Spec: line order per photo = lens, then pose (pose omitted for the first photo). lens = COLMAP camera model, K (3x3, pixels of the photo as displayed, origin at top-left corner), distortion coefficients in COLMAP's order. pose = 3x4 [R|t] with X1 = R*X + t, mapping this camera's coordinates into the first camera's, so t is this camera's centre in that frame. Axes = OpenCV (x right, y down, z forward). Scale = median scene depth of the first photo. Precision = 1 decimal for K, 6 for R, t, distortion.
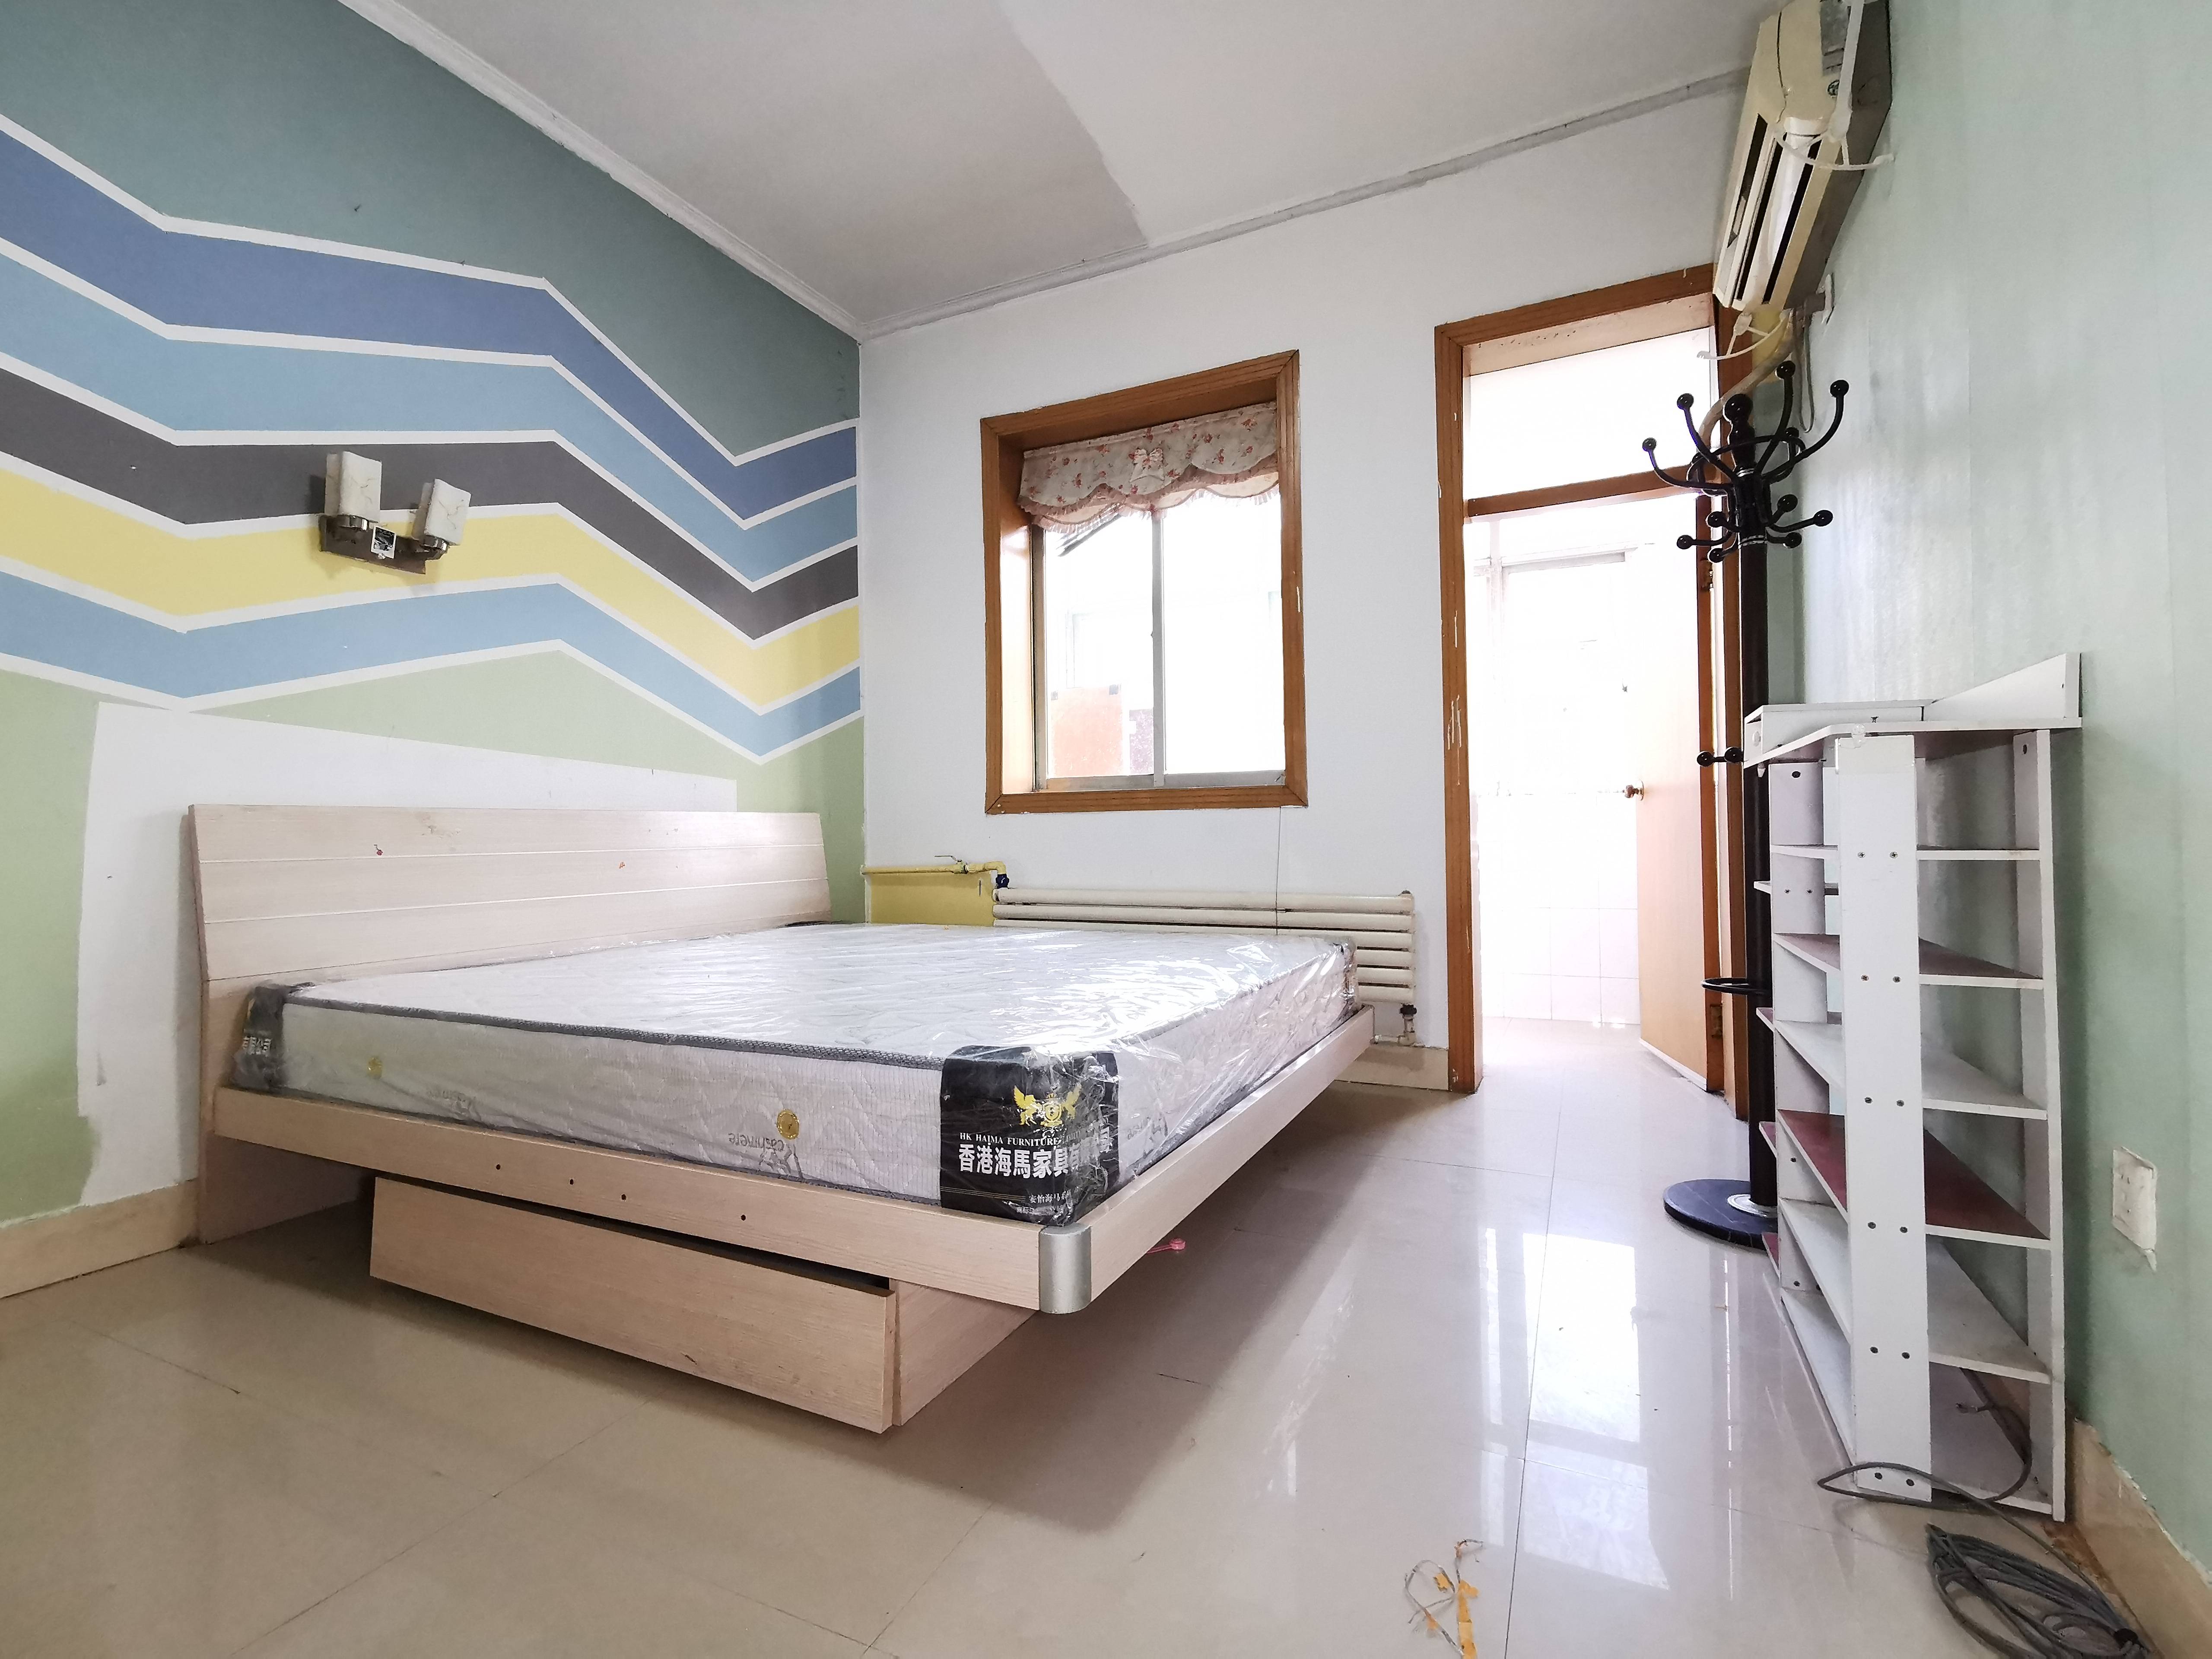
lens RADIAL K [[1009.5, 0, 1106.0], [0, 1009.5, 829.5], [0, 0, 1]] dist [0.018100, -0.008837]
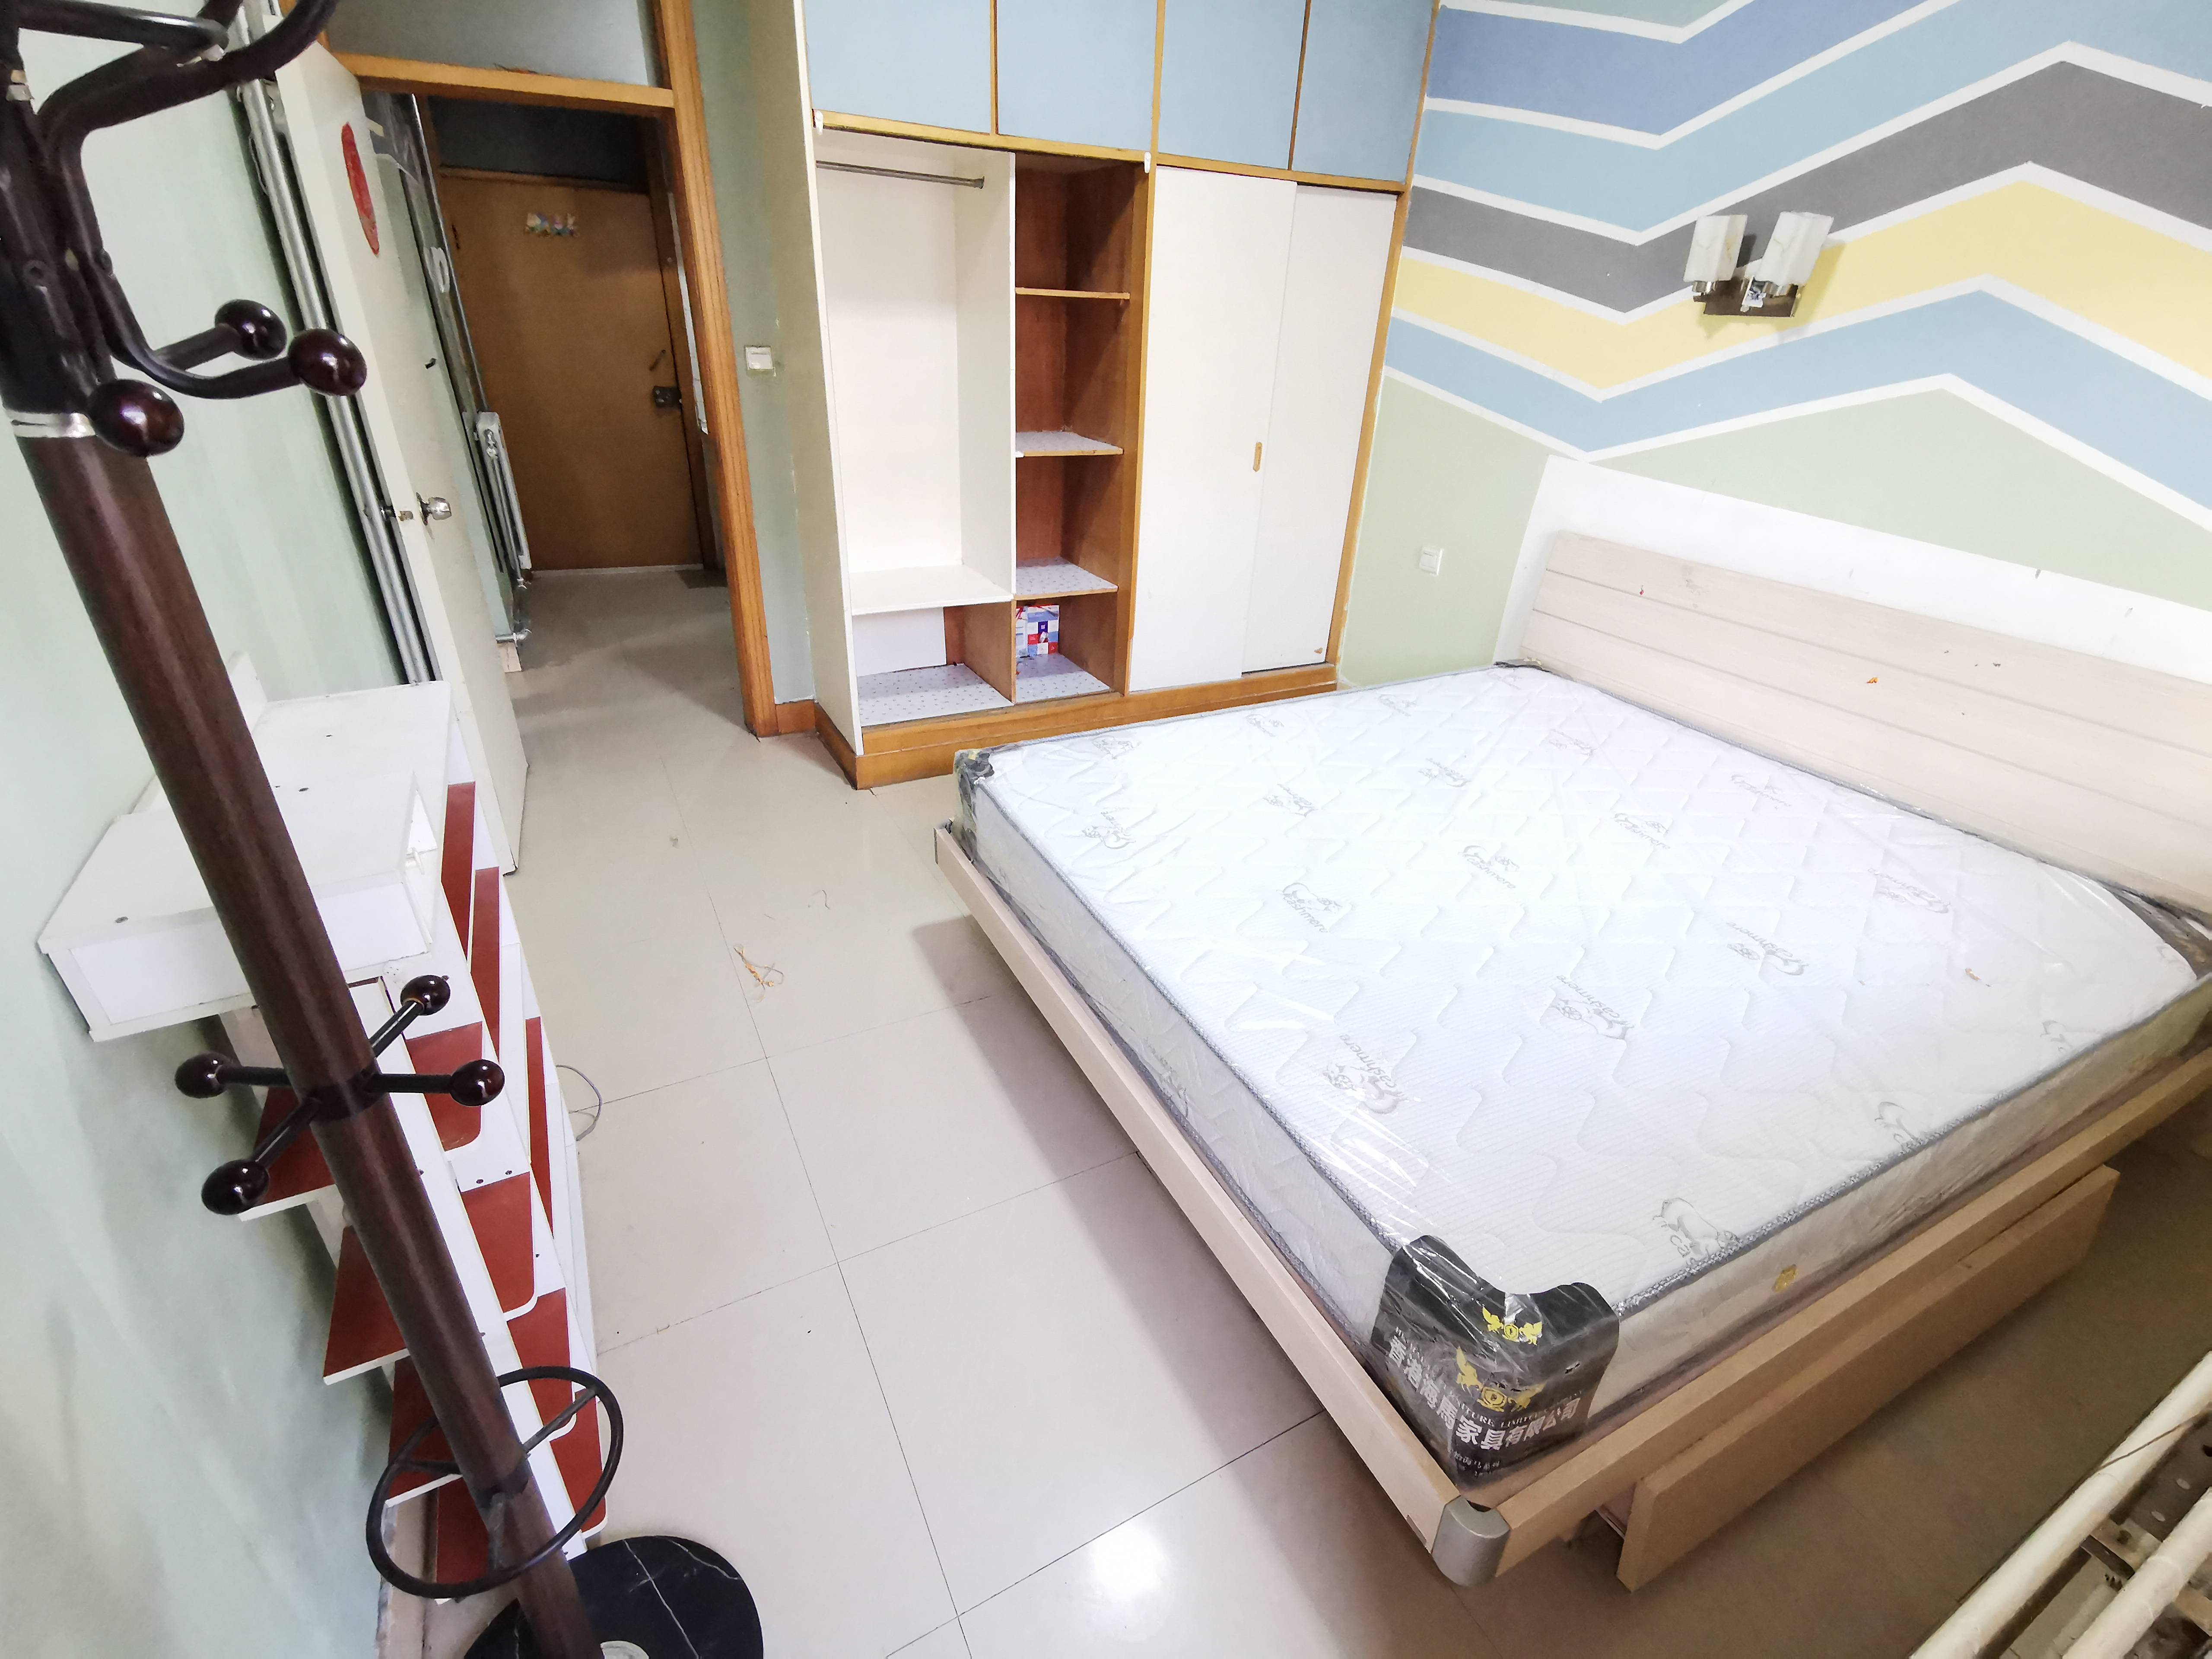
lens RADIAL K [[1009.5, 0, 1106.0], [0, 1009.5, 829.5], [0, 0, 1]] dist [0.018100, -0.008837]
pose [[-0.586776, 0.365008, -0.722816, 0.603072], [-0.026298, 0.883581, 0.467540, -0.265717], [0.809322, 0.293350, -0.508865, 1.149563]]
